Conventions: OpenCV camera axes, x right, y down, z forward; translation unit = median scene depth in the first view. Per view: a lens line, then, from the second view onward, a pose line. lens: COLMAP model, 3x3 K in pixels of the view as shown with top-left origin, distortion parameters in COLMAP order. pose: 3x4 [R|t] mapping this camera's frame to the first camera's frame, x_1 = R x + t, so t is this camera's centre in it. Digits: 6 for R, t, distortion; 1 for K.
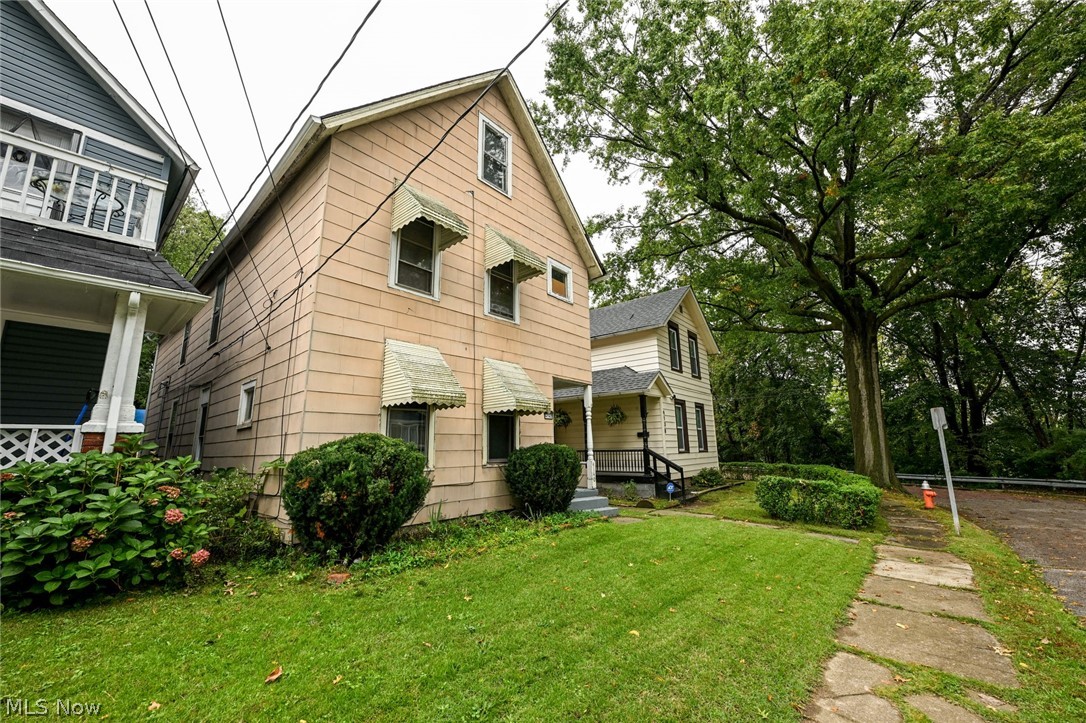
lens RADIAL K [[413.7, 0, 548.6], [0, 413.7, 356.1], [0, 0, 1]] dist [-0.000497, -0.000022]
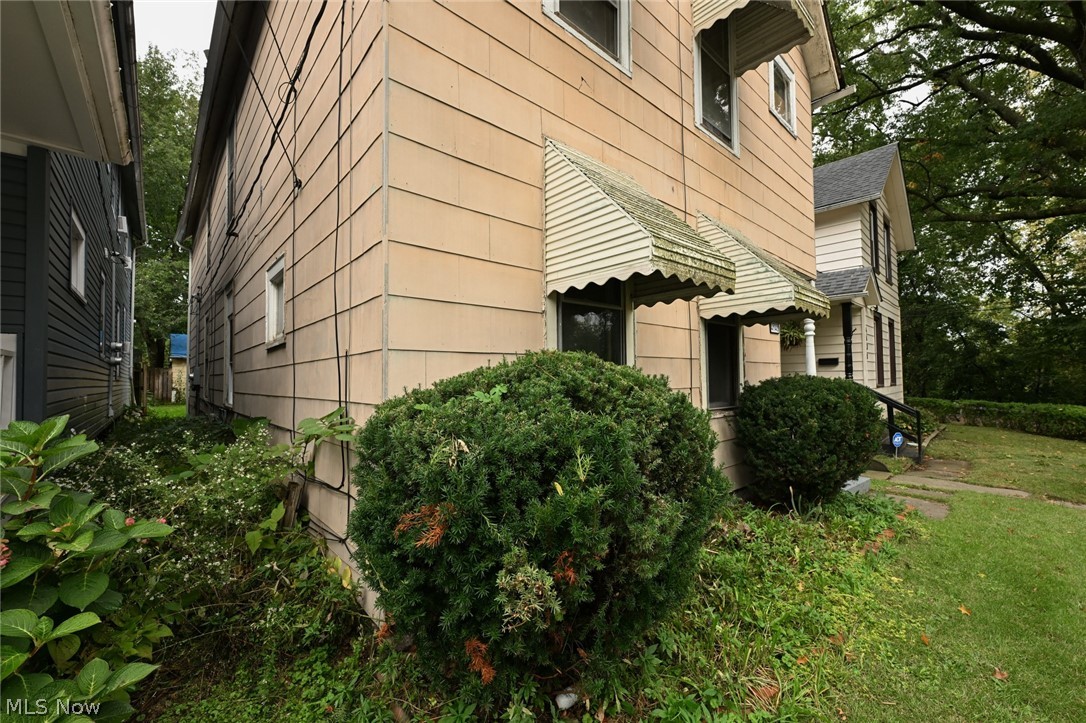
lens RADIAL K [[429.2, 0, 557.7], [0, 429.2, 348.3], [0, 0, 1]] dist [-0.001145, 0.000032]
pose [[0.994419, -0.002128, -0.105479, -0.287778], [0.018317, 0.988095, 0.152753, 0.091607], [0.103898, -0.153833, 0.982619, 0.455106]]
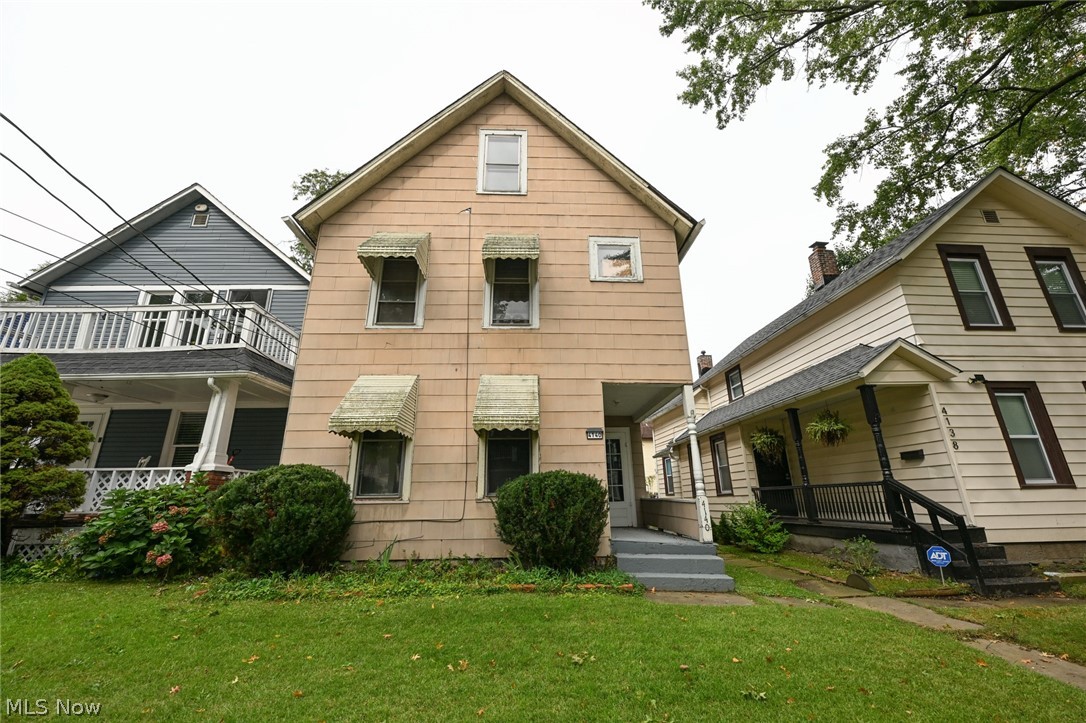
lens RADIAL K [[423.2, 0, 545.2], [0, 423.2, 357.8], [0, 0, 1]] dist [-0.000774, -0.000047]
pose [[0.691638, -0.226178, -0.685916, 0.598055], [0.160658, 0.974086, -0.159203, 0.140130], [0.704149, -0.000087, 0.710052, 0.476119]]
